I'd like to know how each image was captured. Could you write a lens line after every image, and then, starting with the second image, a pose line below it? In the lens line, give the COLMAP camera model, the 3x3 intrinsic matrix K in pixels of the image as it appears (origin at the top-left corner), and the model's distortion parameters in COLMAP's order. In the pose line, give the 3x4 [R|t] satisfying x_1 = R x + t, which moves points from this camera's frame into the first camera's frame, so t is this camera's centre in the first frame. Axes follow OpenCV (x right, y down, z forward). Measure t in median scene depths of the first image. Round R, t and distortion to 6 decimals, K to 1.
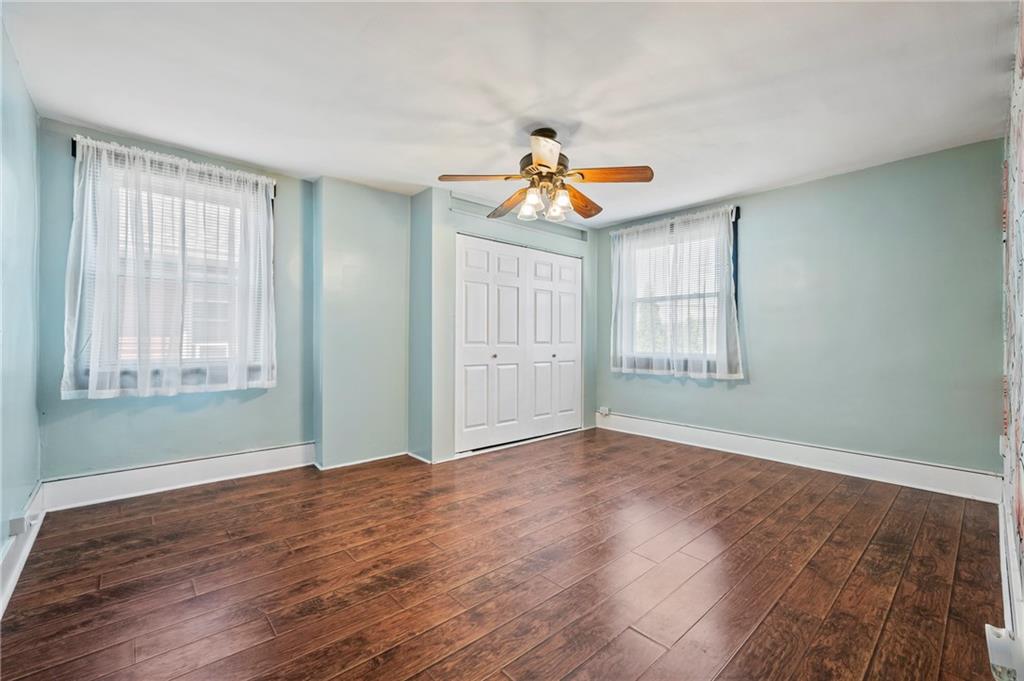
lens RADIAL K [[439.7, 0, 512.5], [0, 439.7, 341.2], [0, 0, 1]] dist [0.001383, 0.000557]
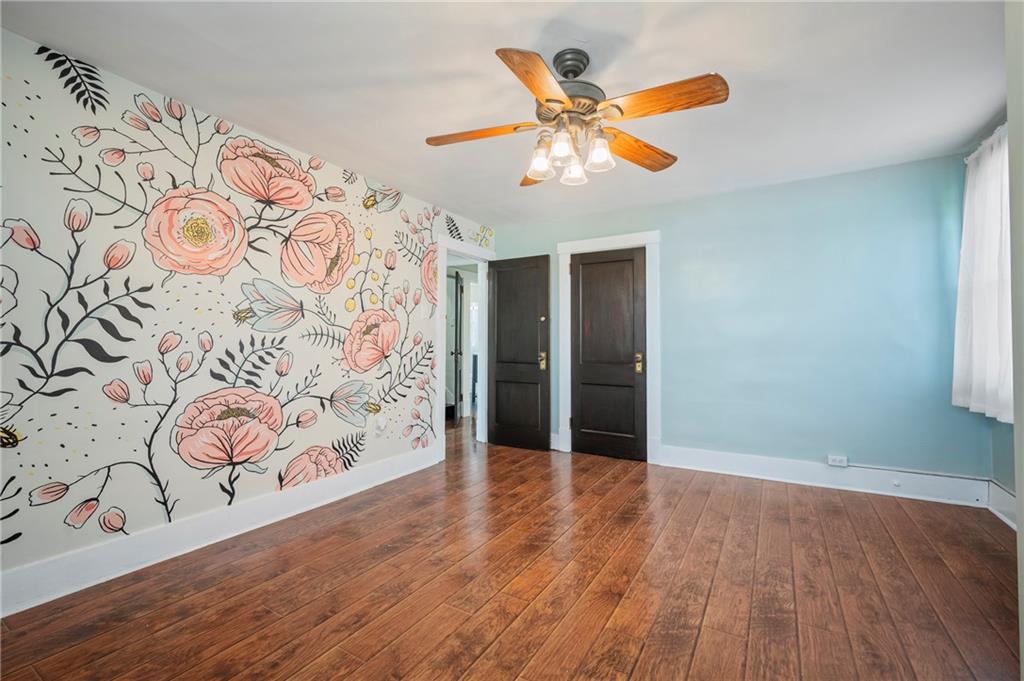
lens RADIAL K [[439.7, 0, 512.5], [0, 439.7, 339.3], [0, 0, 1]] dist [0.001383, 0.000557]
pose [[-0.958537, -0.005890, -0.284906, 0.390746], [-0.006198, 0.999981, 0.000178, -0.019408], [0.284899, 0.001937, -0.958556, 1.796515]]
